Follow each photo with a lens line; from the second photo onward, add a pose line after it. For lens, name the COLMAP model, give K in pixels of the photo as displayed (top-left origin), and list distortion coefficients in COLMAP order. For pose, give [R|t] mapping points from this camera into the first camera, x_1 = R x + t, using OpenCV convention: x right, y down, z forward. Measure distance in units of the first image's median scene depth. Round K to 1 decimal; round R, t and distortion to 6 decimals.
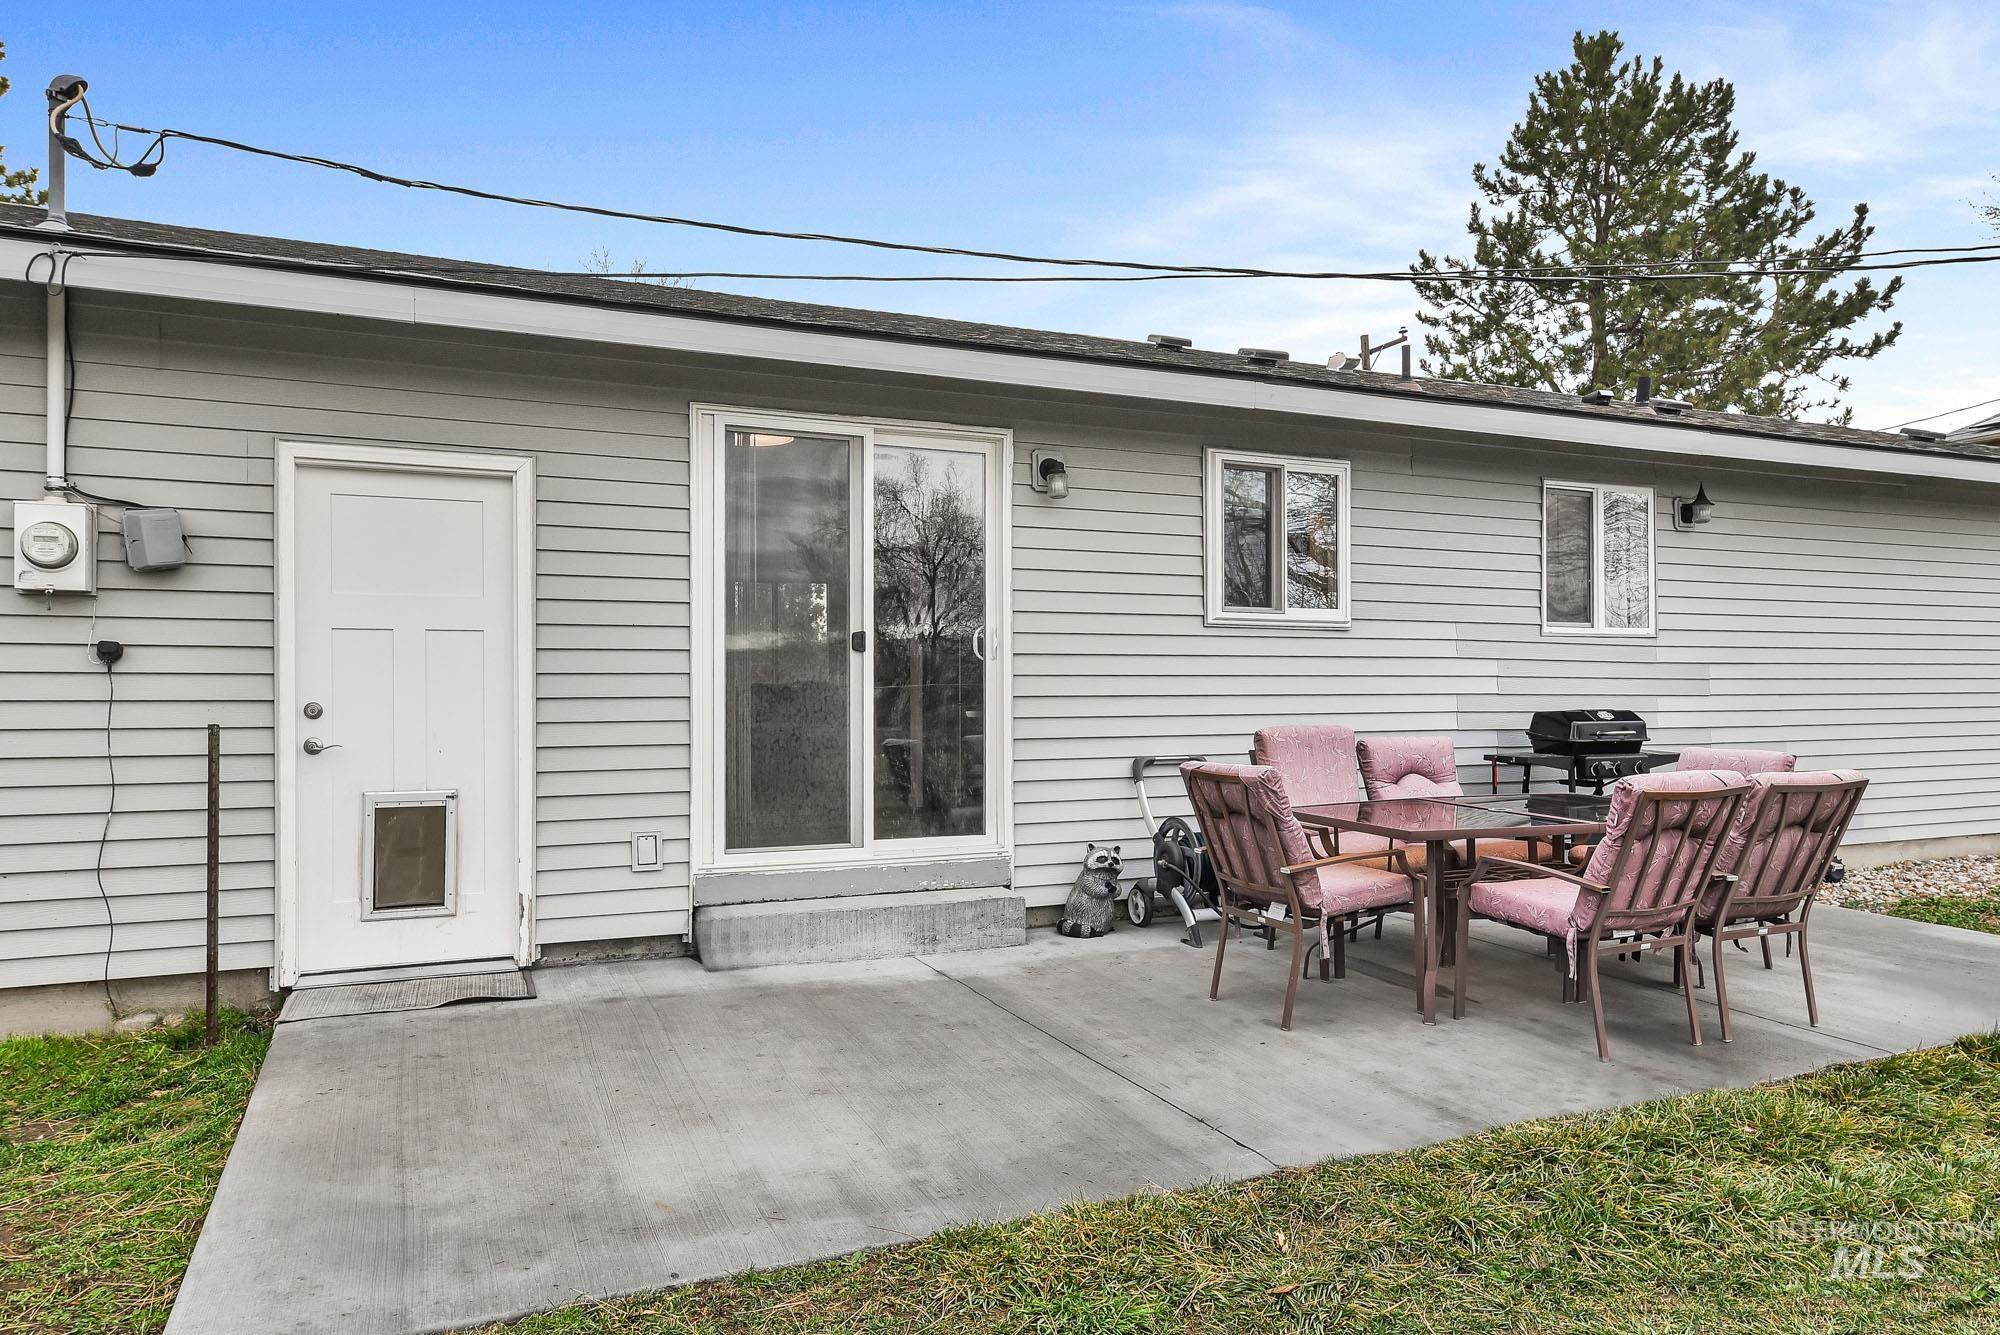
lens RADIAL K [[1259.2, 0, 1000.0], [0, 1259.2, 667.5], [0, 0, 1]] dist [-0.001098, -0.000149]
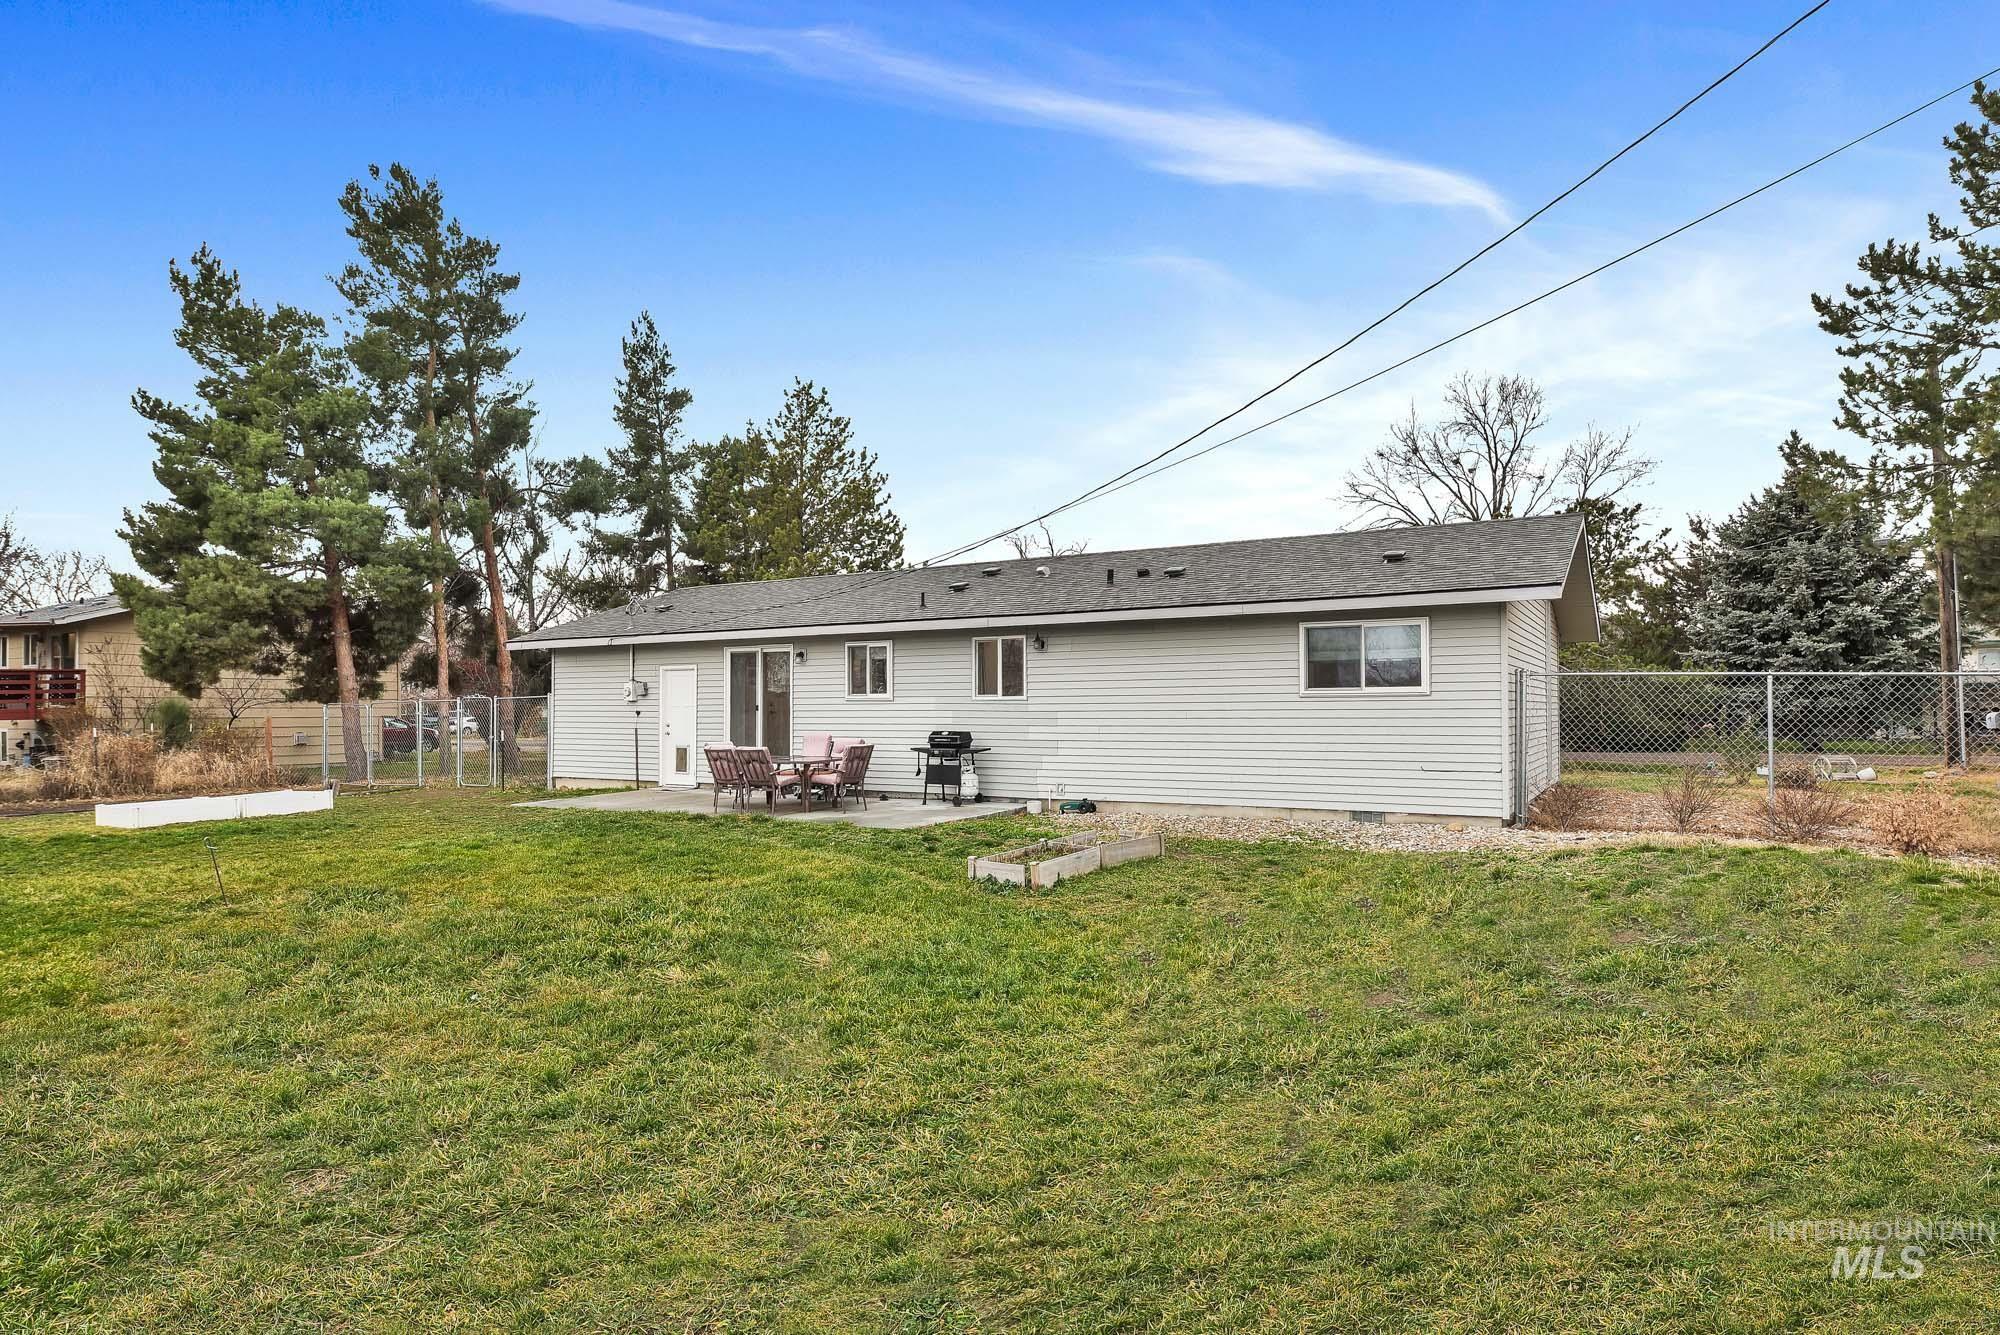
lens RADIAL K [[956.7, 0, 1000.0], [0, 956.7, 667.5], [0, 0, 1]] dist [0.013226, -0.001586]
pose [[0.619506, -0.048449, -0.783496, 2.557673], [-0.002665, 0.997958, -0.063818, 0.038850], [0.784988, 0.041623, 0.618112, -0.171376]]
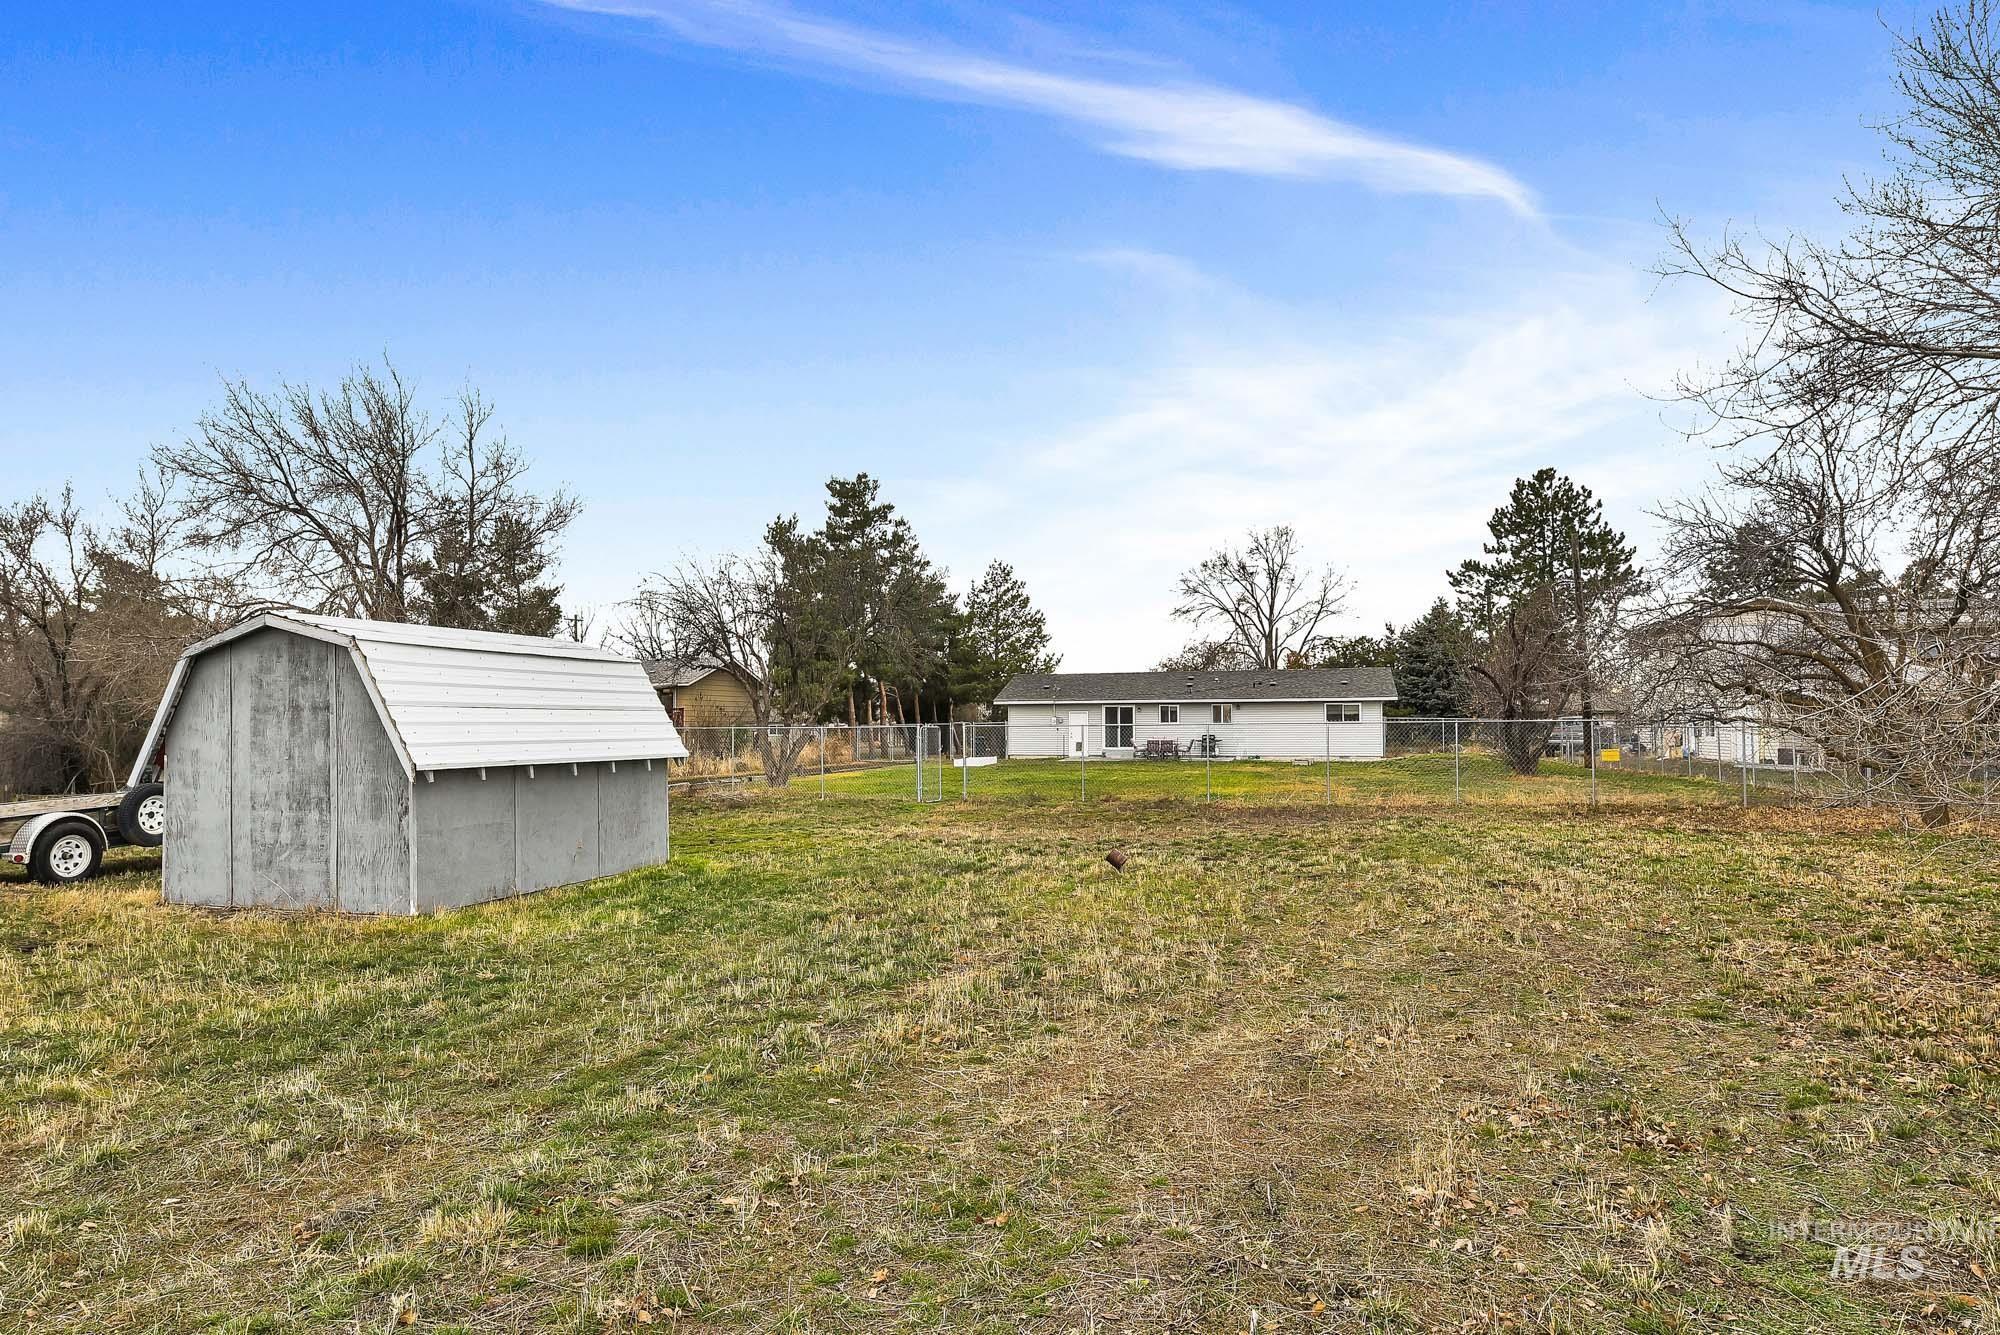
lens RADIAL K [[986.8, 0, 853.4], [0, 986.8, 664.0], [0, 0, 1]] dist [0.000540, 0.000114]
pose [[0.743595, -0.055609, -0.666314, 3.740489], [0.003860, 0.996876, -0.078888, 0.091346], [0.668619, 0.056089, 0.741487, -6.574298]]
